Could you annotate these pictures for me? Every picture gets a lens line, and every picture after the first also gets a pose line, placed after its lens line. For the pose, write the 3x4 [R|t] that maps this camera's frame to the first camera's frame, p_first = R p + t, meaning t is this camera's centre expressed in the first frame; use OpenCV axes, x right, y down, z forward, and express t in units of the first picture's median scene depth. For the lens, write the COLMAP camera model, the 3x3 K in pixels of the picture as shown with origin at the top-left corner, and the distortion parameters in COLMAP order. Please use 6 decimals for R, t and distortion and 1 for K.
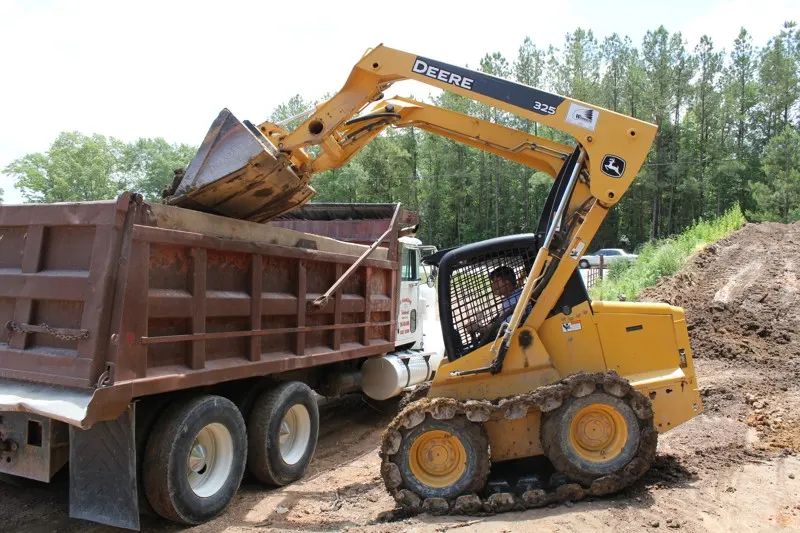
lens RADIAL K [[644.7, 0, 400.0], [0, 644.7, 266.5], [0, 0, 1]] dist [-0.090513, 0.008197]
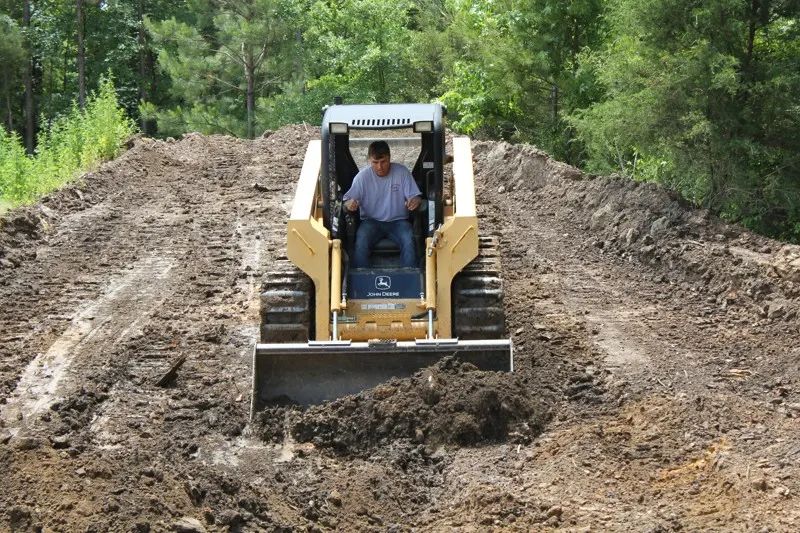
lens RADIAL K [[1903.8, 0, 403.7], [0, 1903.8, 251.6], [0, 0, 1]] dist [0.060788, 0.335129]
pose [[0.815126, -0.055817, 0.576588, 0.118720], [0.069774, 0.997561, -0.002070, 0.001710], [-0.575066, 0.041918, 0.817032, 0.146685]]
